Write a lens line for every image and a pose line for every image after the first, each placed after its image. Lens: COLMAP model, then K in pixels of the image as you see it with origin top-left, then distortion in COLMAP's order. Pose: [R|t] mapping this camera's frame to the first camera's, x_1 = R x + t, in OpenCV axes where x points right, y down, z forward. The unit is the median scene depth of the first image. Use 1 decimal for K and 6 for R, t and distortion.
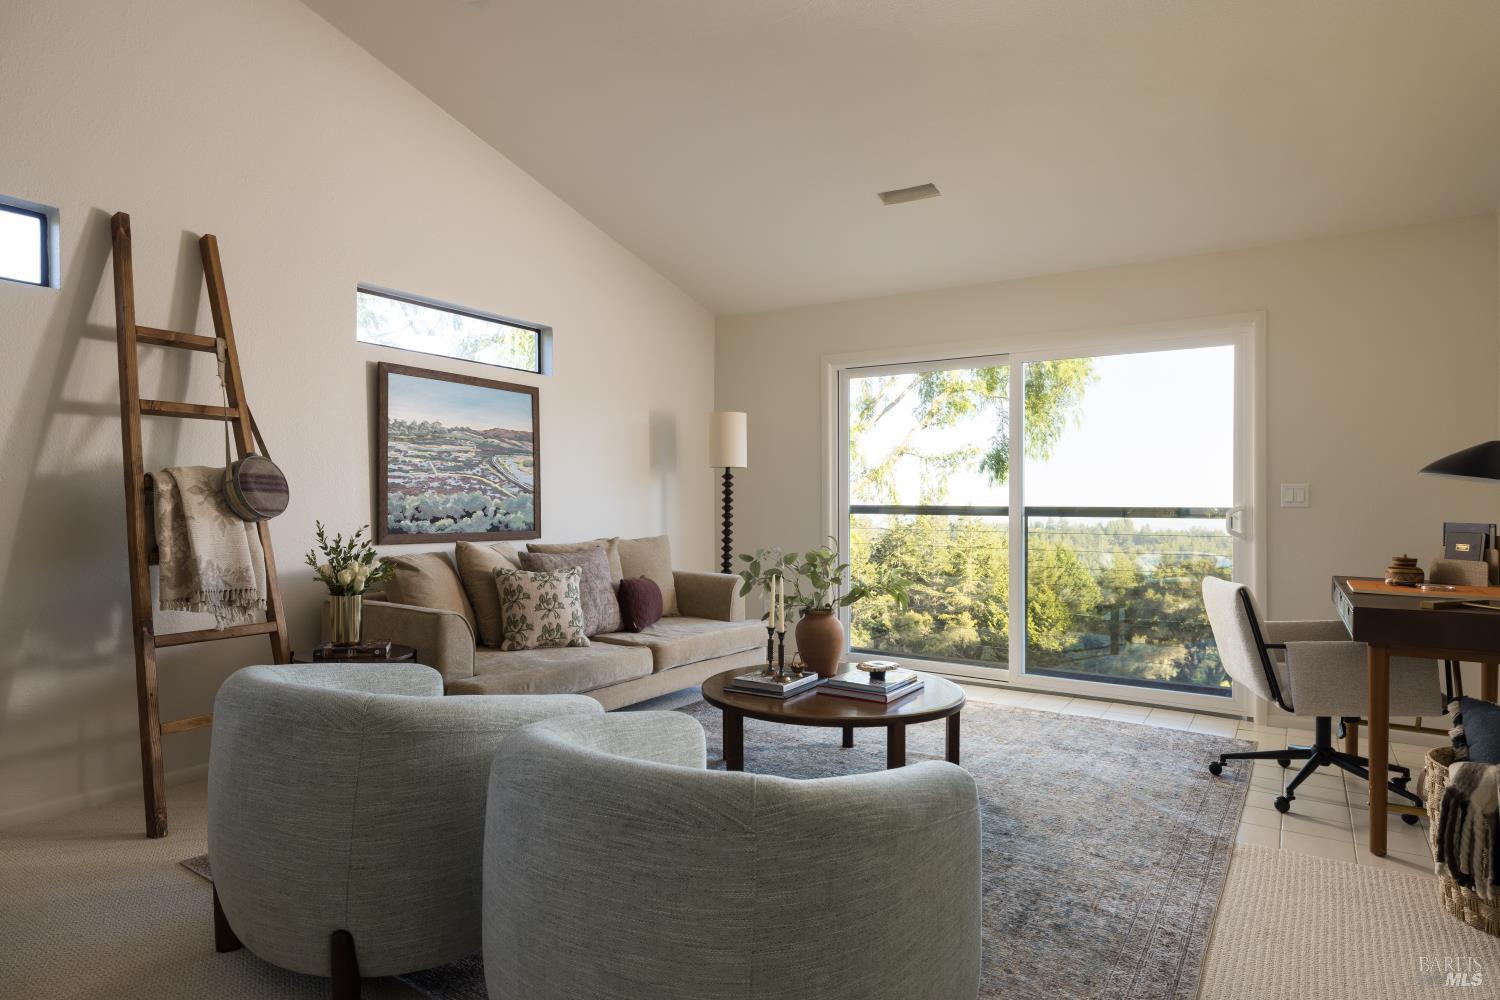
lens RADIAL K [[765.6, 0, 750.0], [0, 765.6, 500.0], [0, 0, 1]] dist [-0.007663, -0.000588]
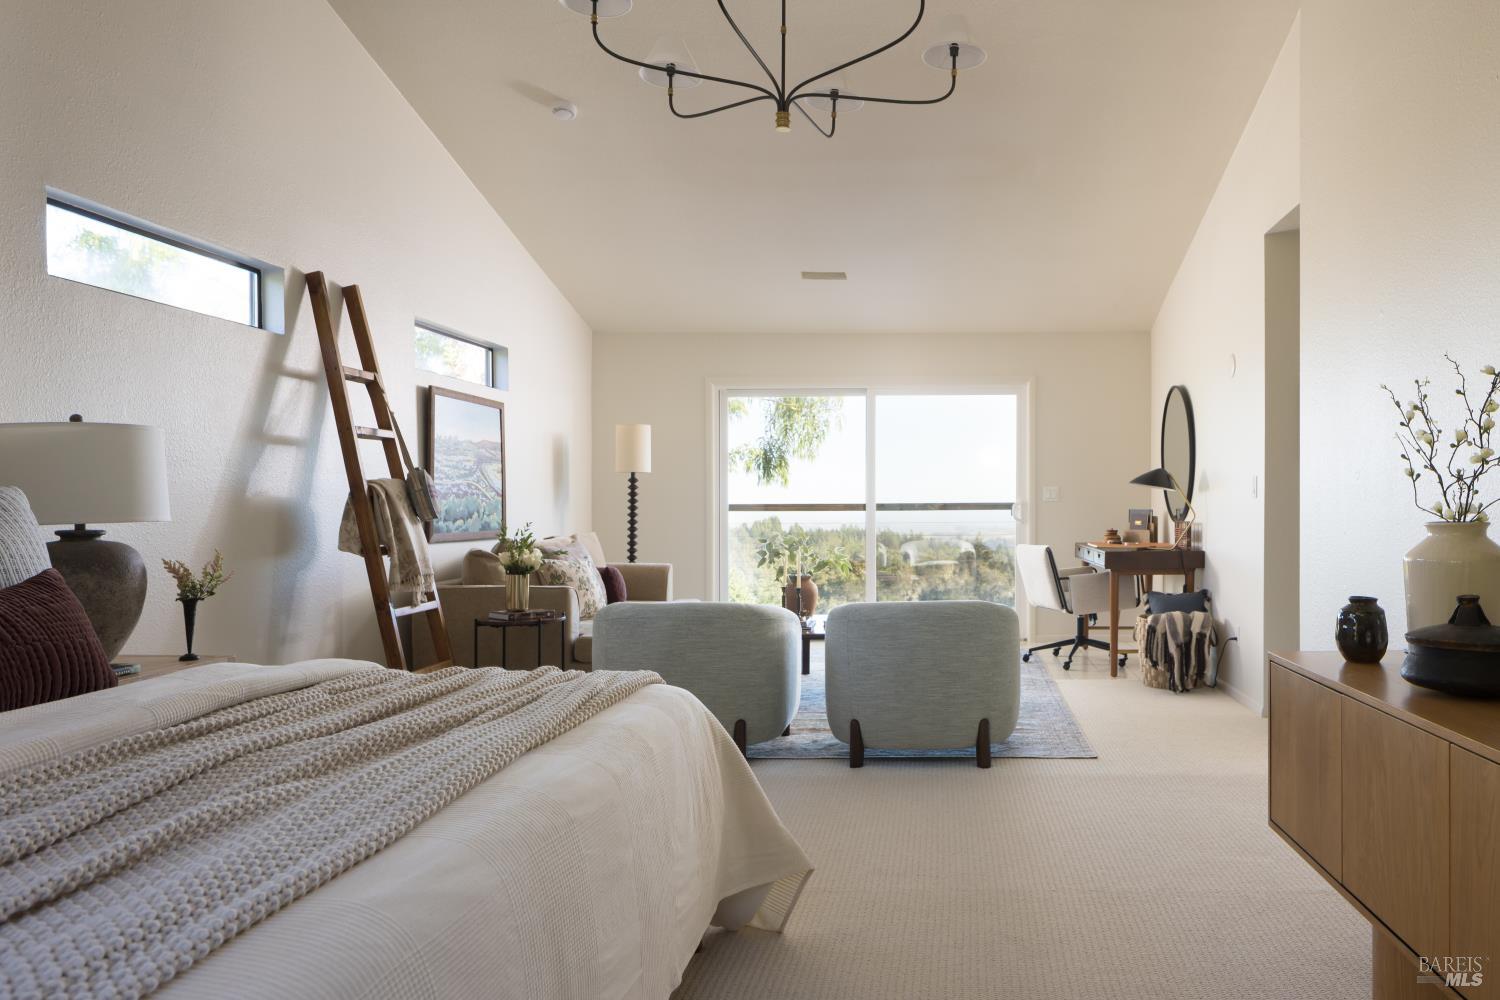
lens RADIAL K [[993.4, 0, 750.0], [0, 993.4, 500.0], [0, 0, 1]] dist [0.003991, 0.000516]
pose [[0.906758, -0.010139, 0.421530, -0.659525], [0.008809, 0.999948, 0.005101, -0.009216], [-0.421560, -0.000912, 0.906800, -0.557346]]
